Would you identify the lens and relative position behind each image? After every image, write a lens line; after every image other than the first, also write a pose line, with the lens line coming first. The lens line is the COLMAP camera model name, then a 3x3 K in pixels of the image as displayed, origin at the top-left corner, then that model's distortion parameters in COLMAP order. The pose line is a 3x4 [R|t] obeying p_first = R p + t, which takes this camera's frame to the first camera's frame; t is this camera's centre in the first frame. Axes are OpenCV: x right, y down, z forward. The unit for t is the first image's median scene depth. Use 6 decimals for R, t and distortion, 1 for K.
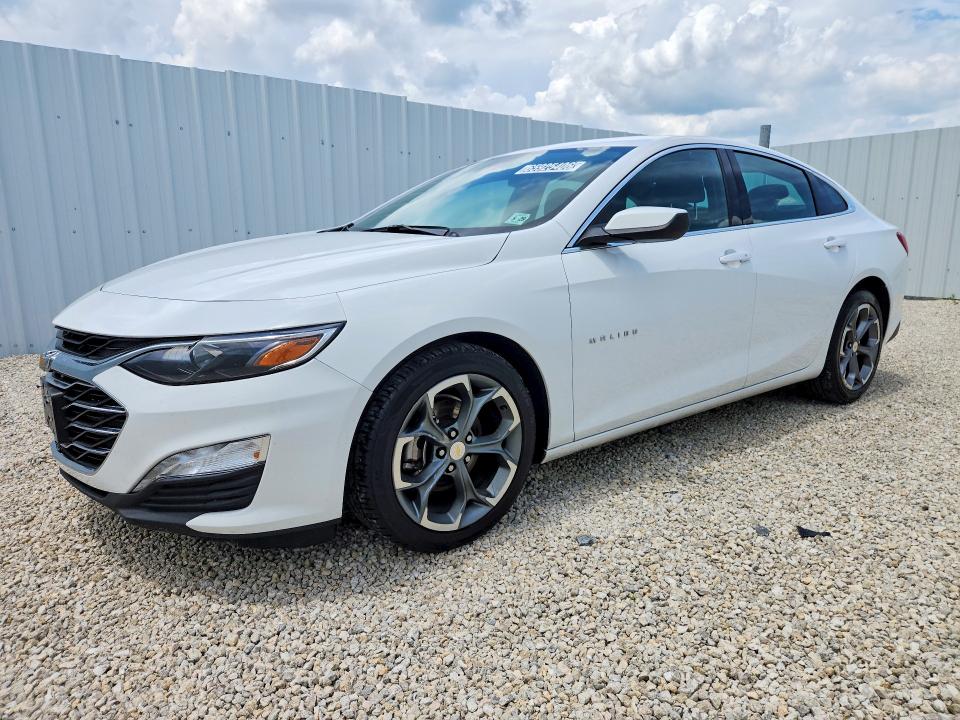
lens RADIAL K [[641.0, 0, 470.7], [0, 641.0, 357.1], [0, 0, 1]] dist [0.034958, -0.005125]
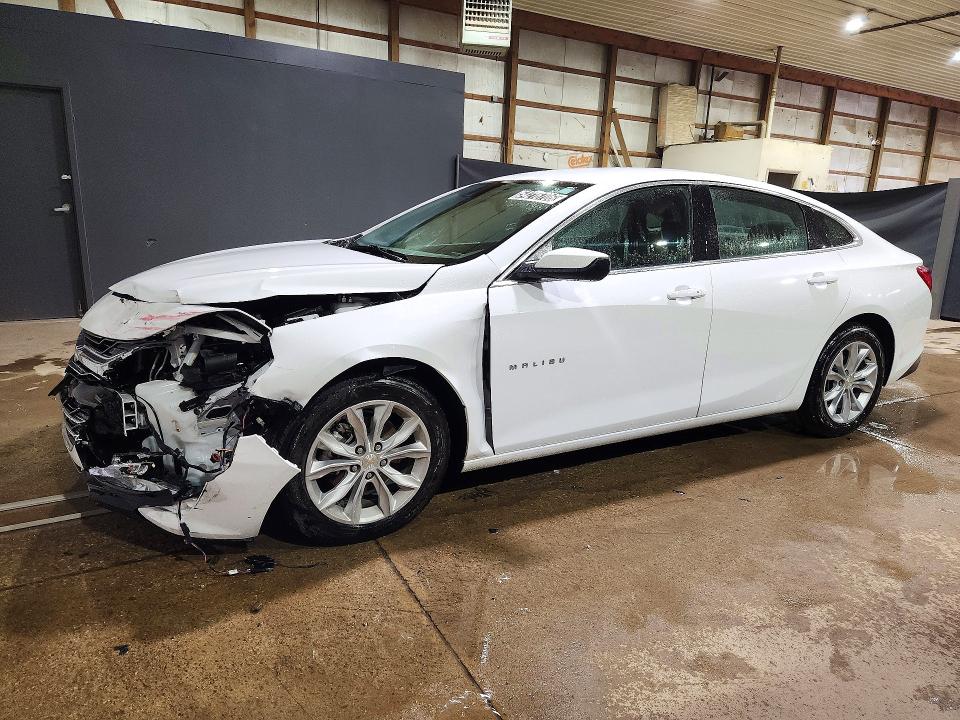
lens RADIAL K [[641.0, 0, 507.0], [0, 641.0, 351.9], [0, 0, 1]] dist [0.034958, -0.005125]
pose [[0.989123, 0.080785, -0.122921, 0.308534], [-0.077176, 0.996443, 0.033851, -0.086604], [0.125218, -0.023996, 0.991839, -0.092700]]
